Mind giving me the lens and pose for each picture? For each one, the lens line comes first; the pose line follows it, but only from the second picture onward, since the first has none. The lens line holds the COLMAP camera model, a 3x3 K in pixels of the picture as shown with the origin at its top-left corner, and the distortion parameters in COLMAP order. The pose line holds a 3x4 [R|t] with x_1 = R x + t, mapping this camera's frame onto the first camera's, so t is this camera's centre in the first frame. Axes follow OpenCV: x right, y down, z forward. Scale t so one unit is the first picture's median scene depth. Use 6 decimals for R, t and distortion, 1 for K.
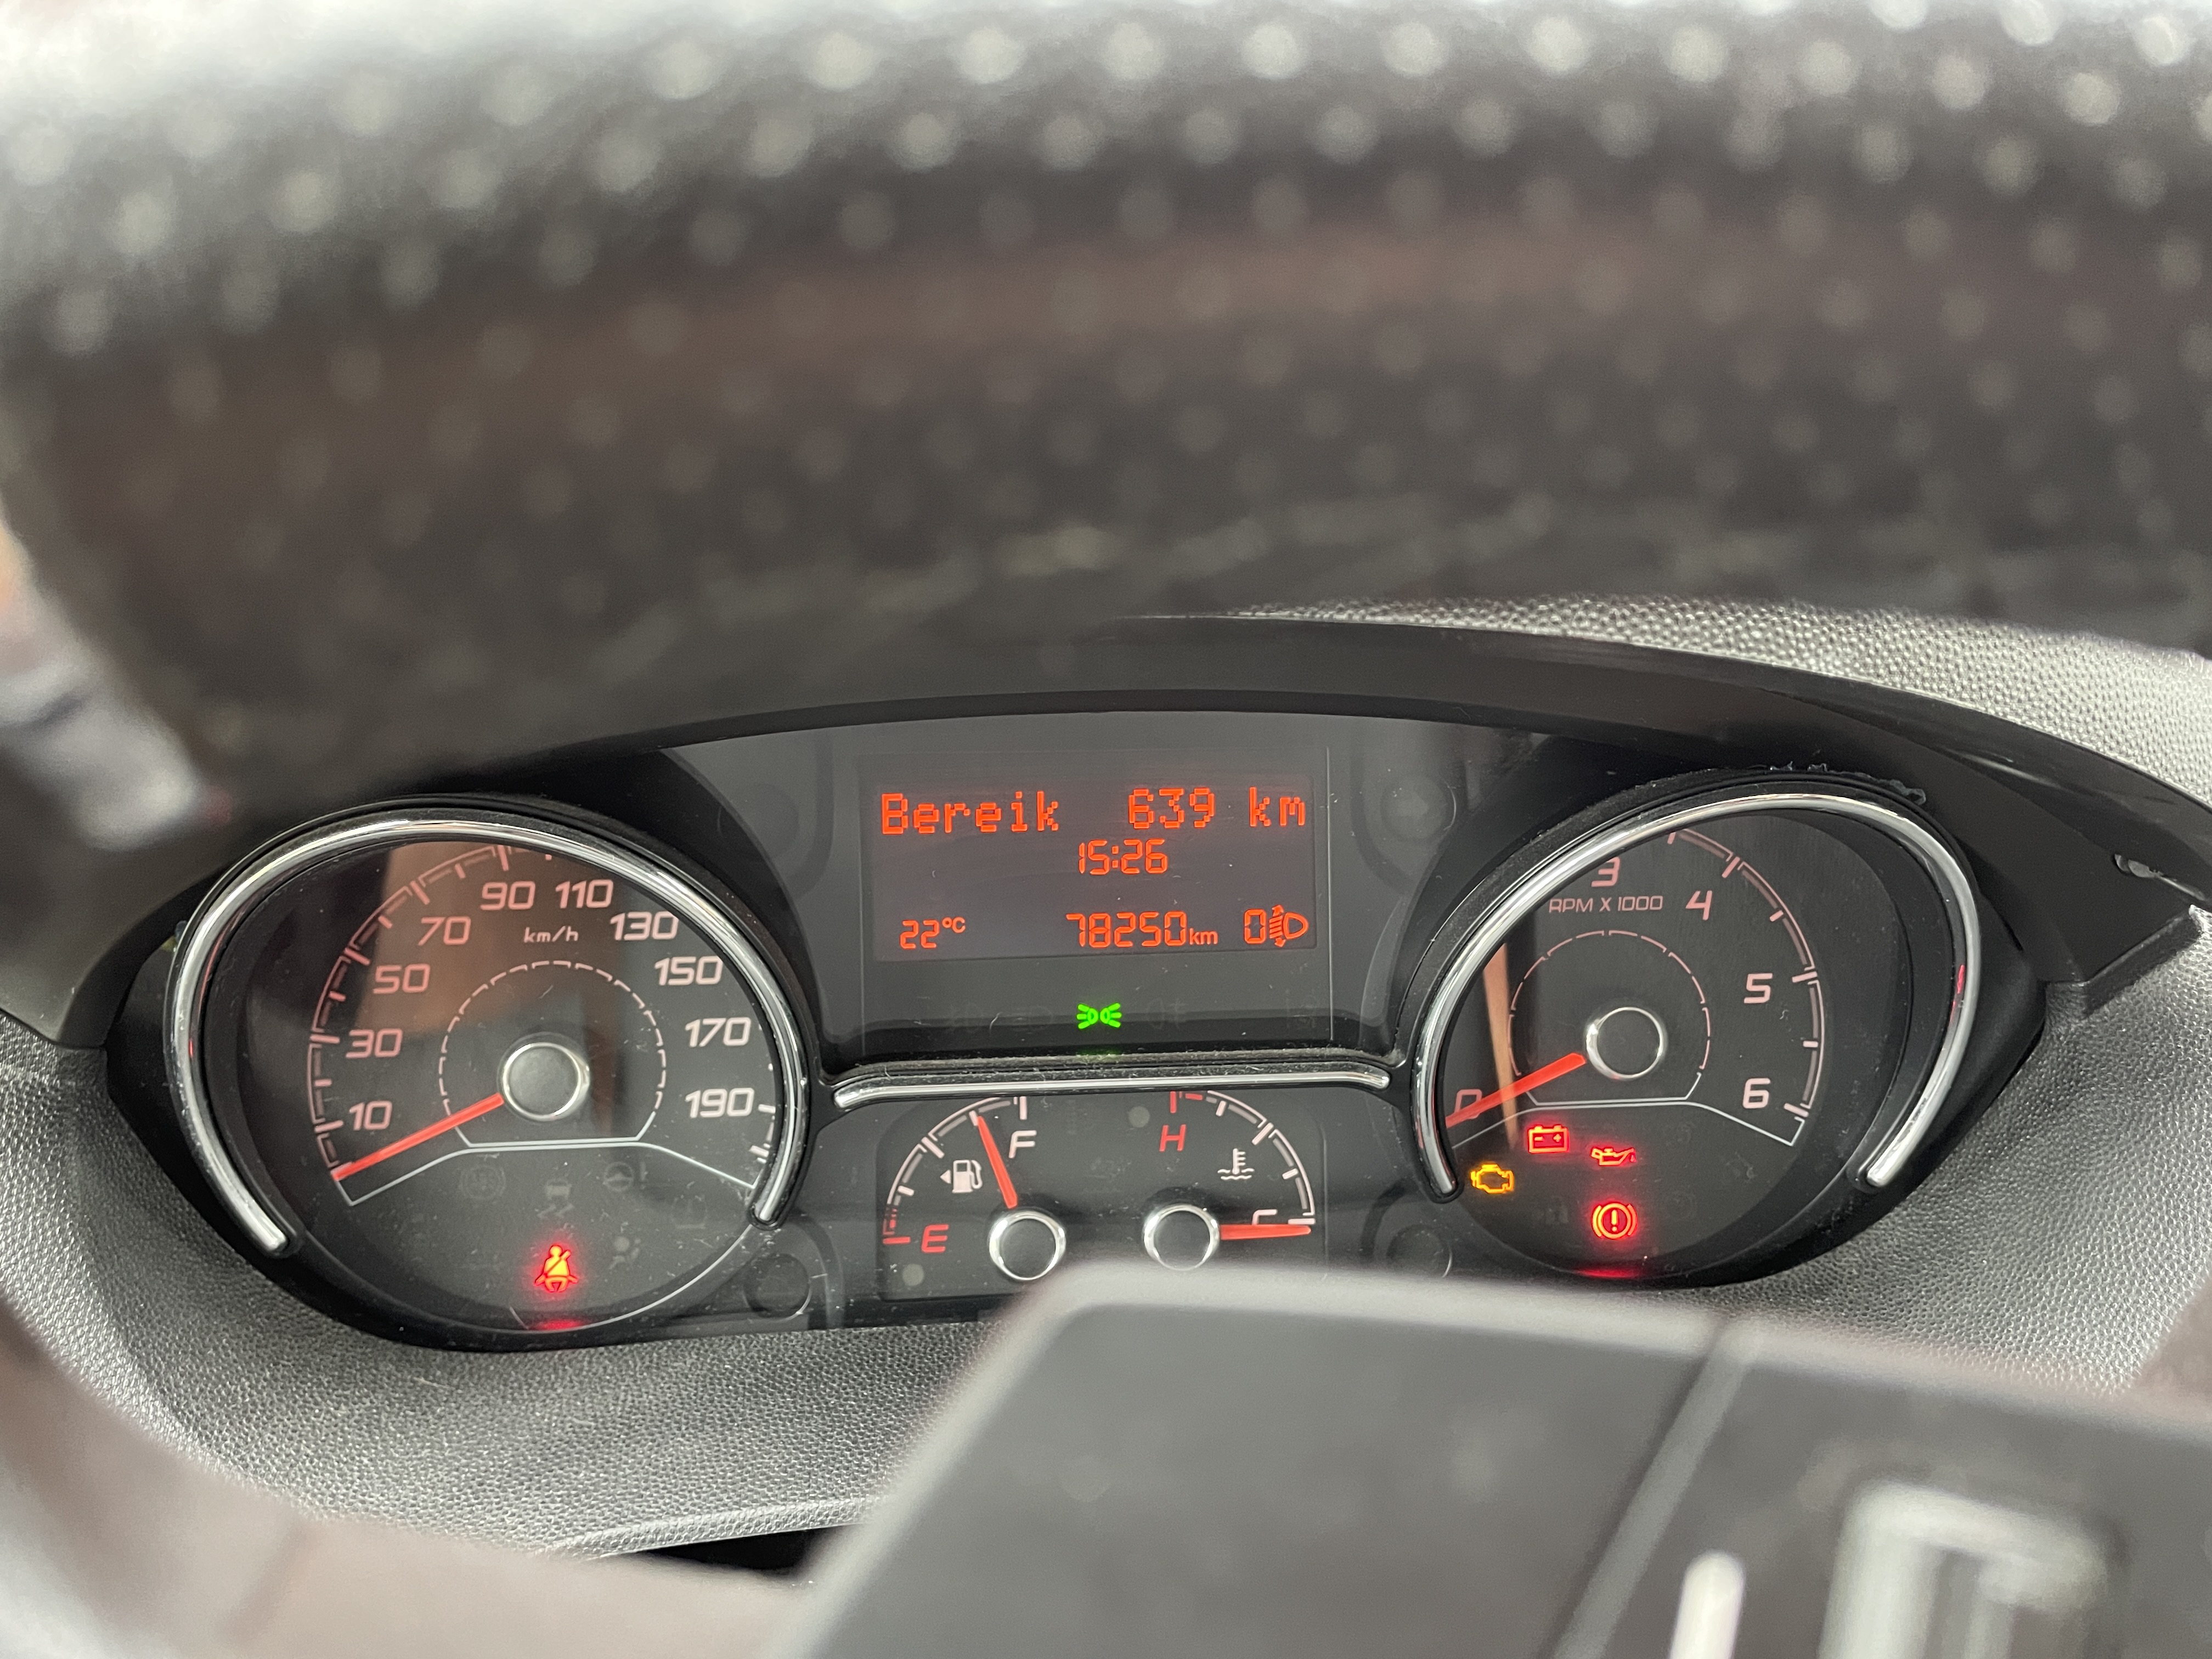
lens RADIAL K [[1739.5, 0, 1113.2], [0, 1739.5, 815.1], [0, 0, 1]] dist [0.086306, -0.140391]
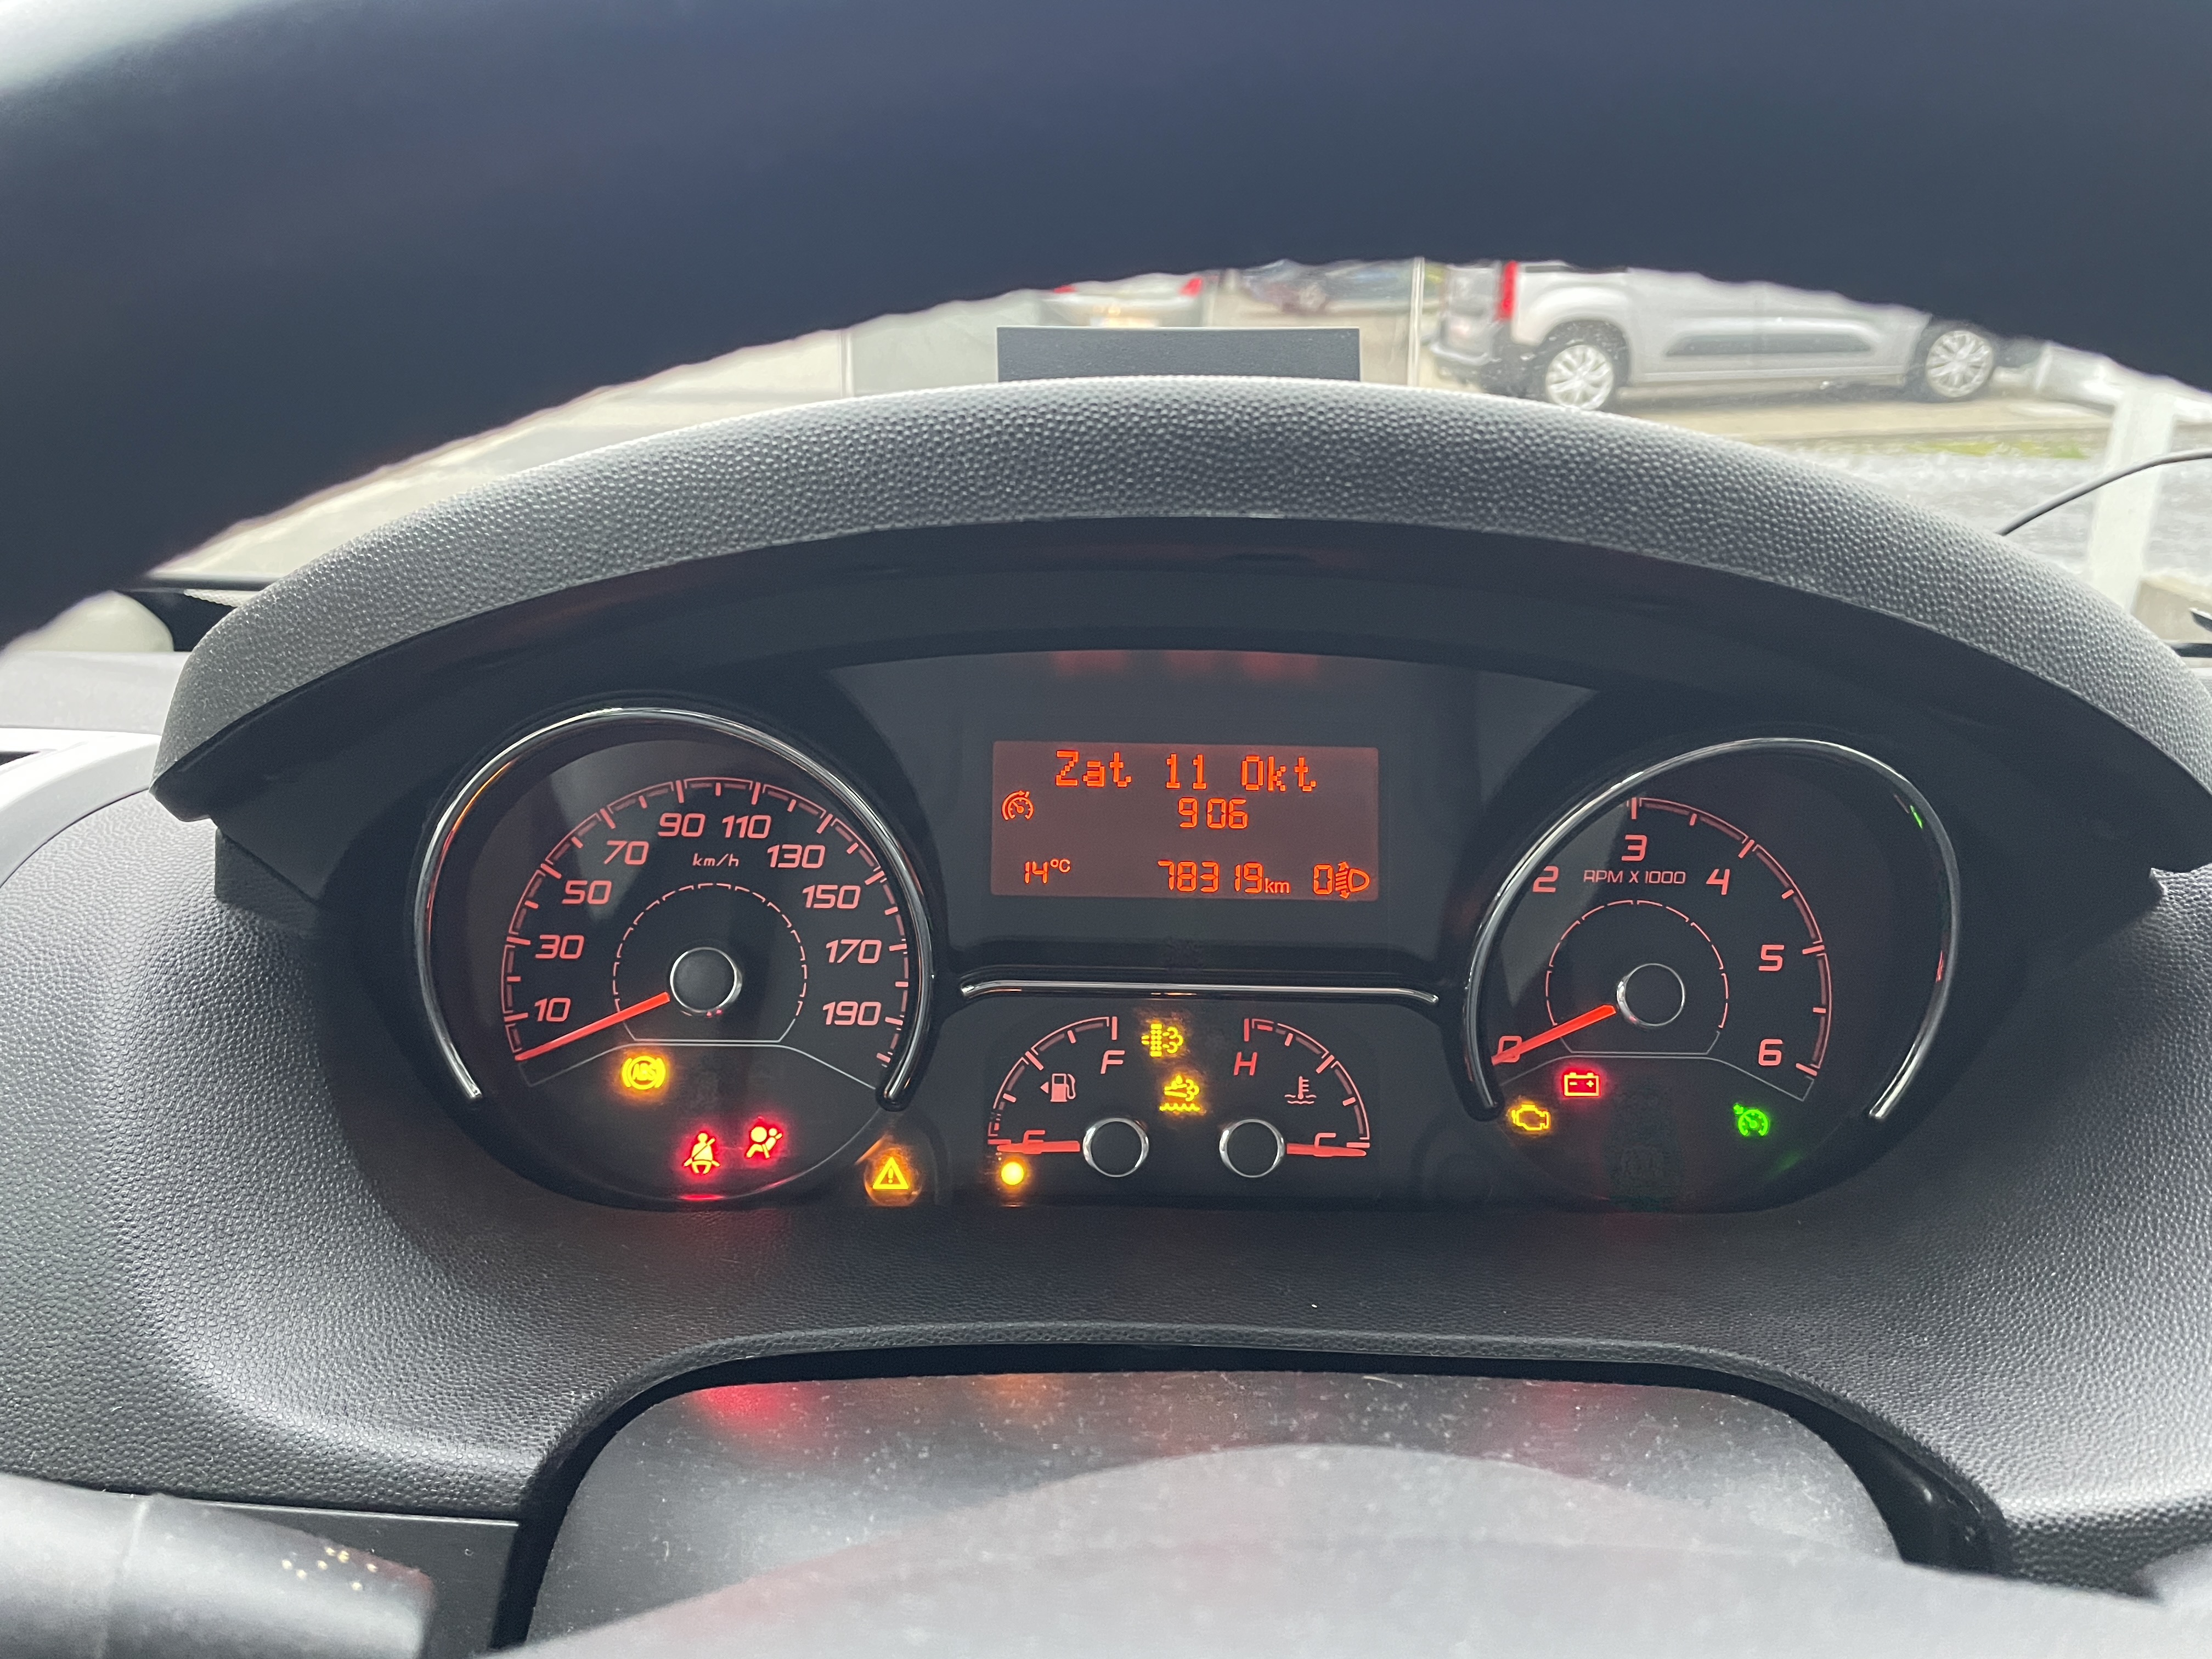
lens RADIAL K [[1739.5, 0, 1104.6], [0, 1739.5, 793.7], [0, 0, 1]] dist [0.086306, -0.140391]
pose [[0.998817, 0.033267, -0.035454, -0.023167], [-0.037011, 0.993154, -0.110796, 0.142394], [0.031525, 0.111977, 0.993211, -0.147504]]
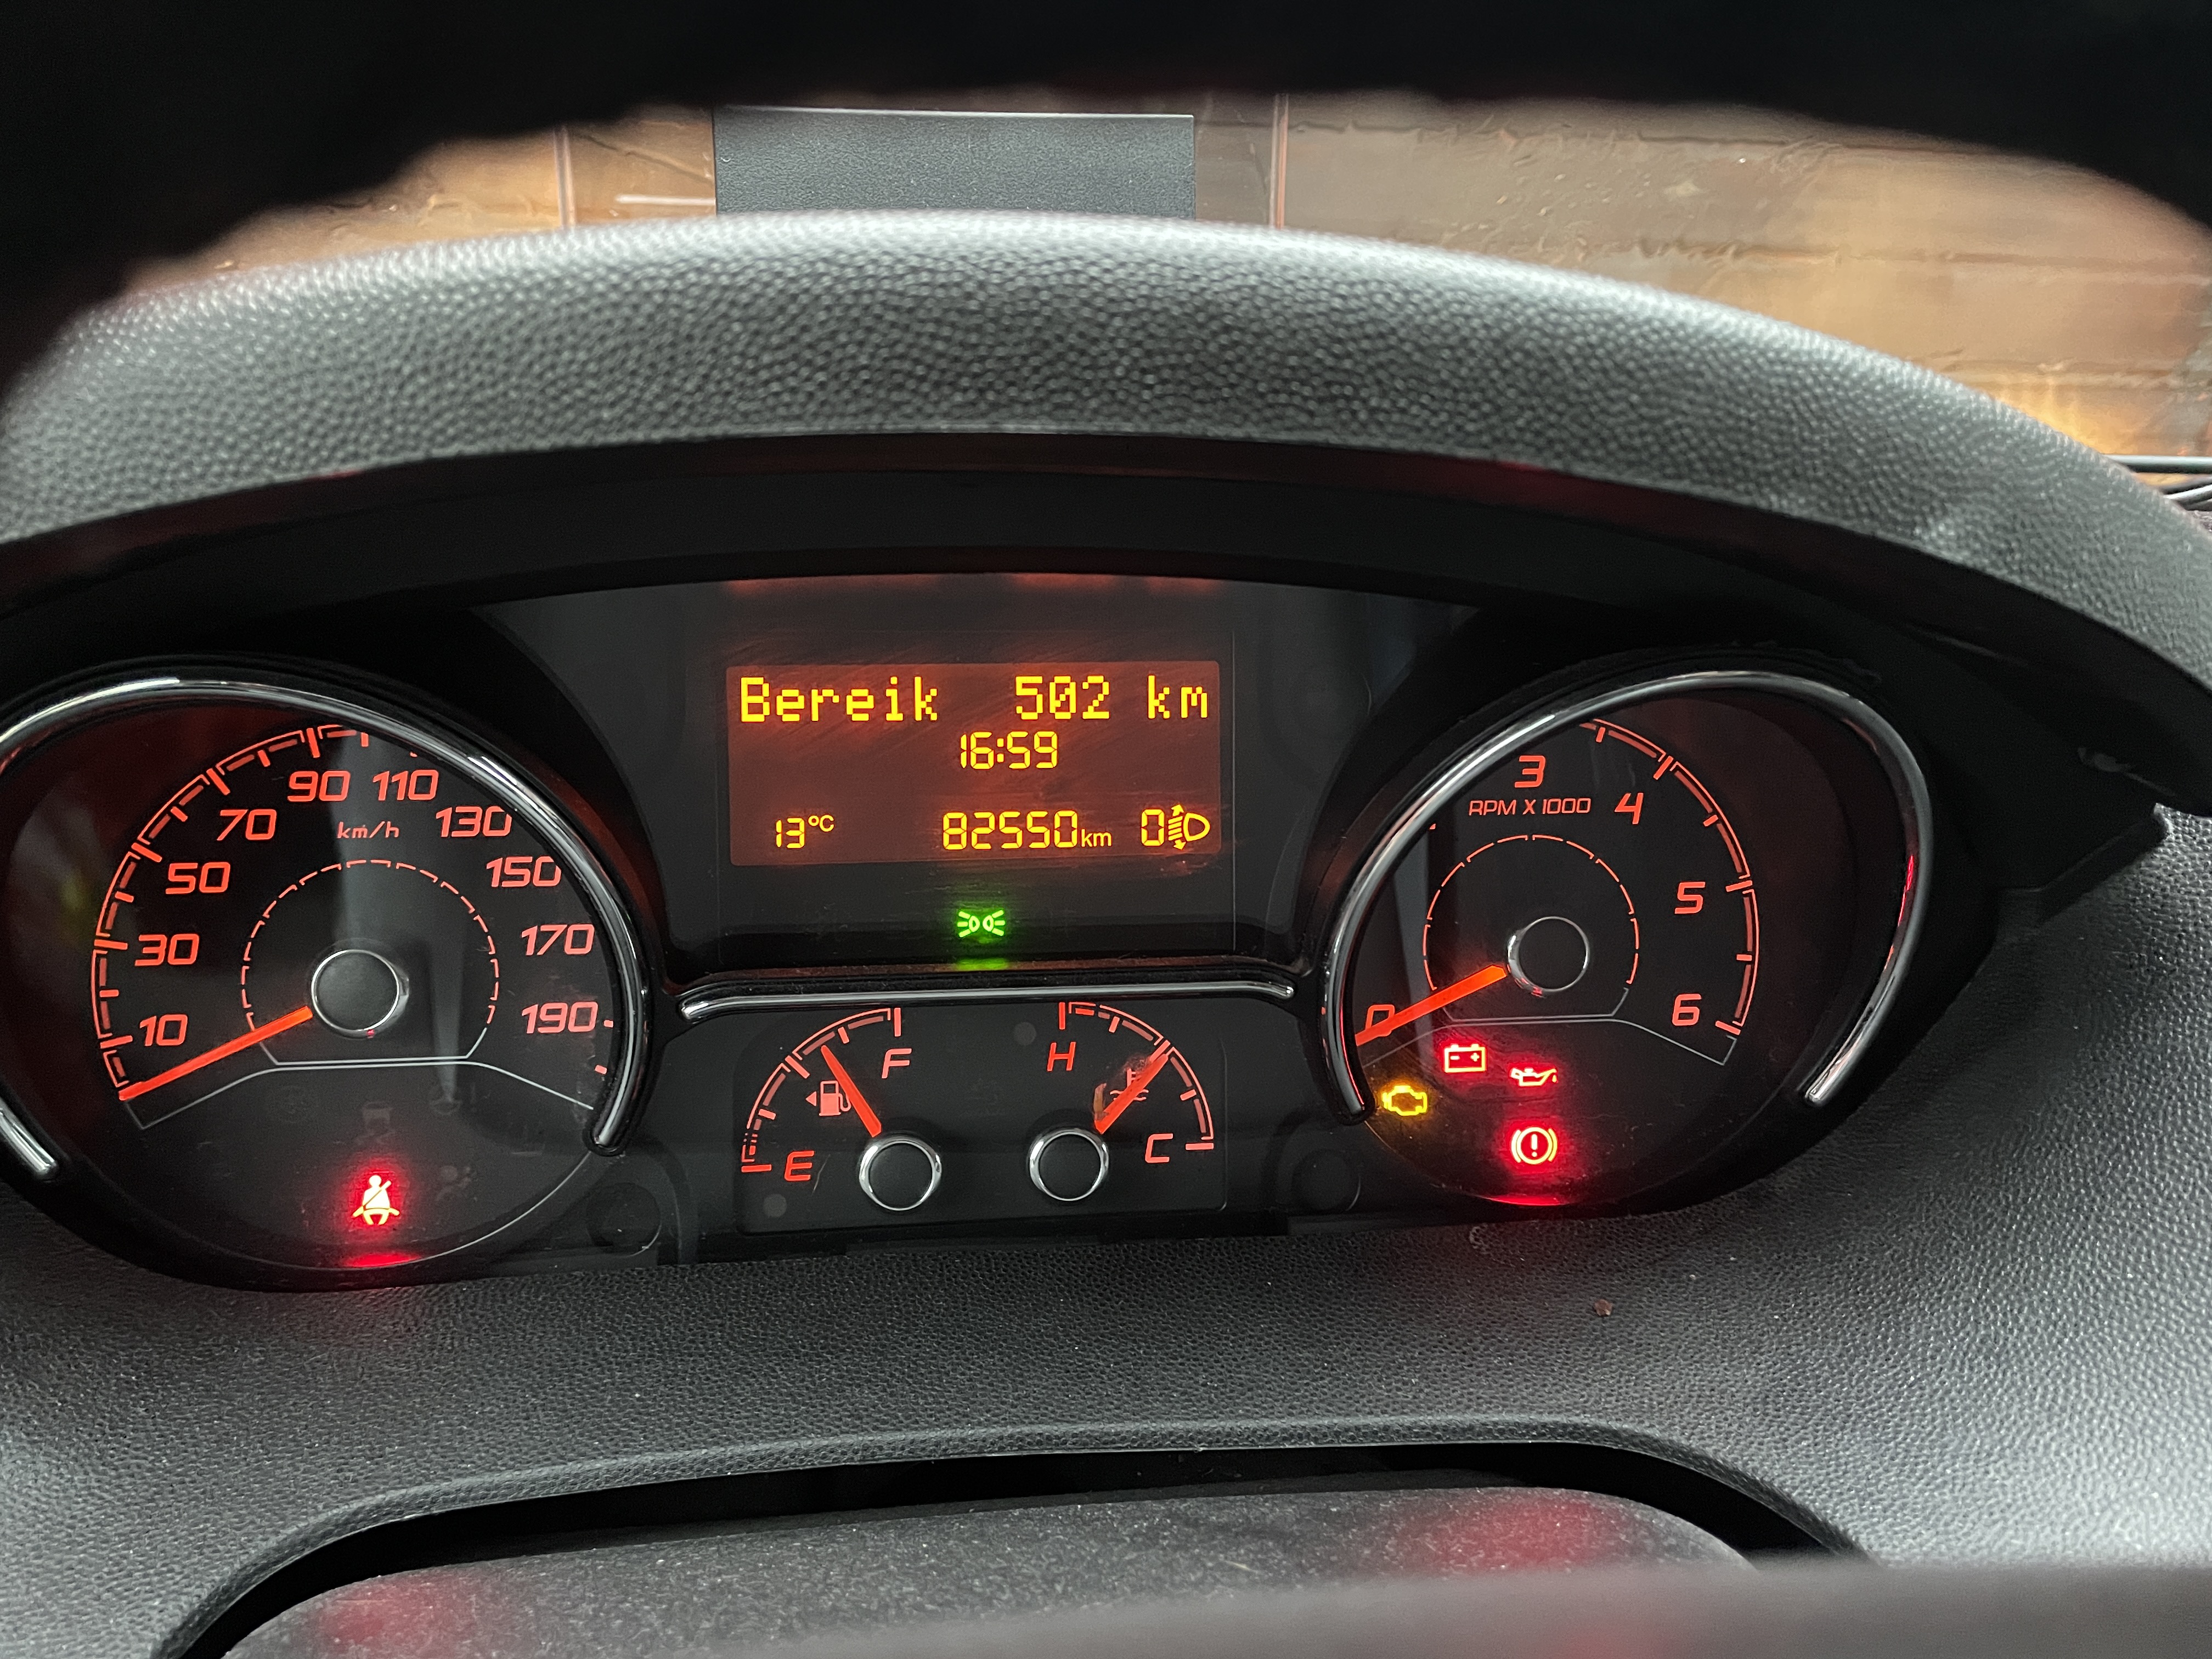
lens RADIAL K [[1739.5, 0, 1100.4], [0, 1739.5, 797.9], [0, 0, 1]] dist [0.086306, -0.140391]
pose [[0.999241, 0.006391, 0.038417, 0.019003], [-0.007170, 0.999770, 0.020192, 0.030694], [-0.038279, -0.020452, 0.999058, 0.086500]]
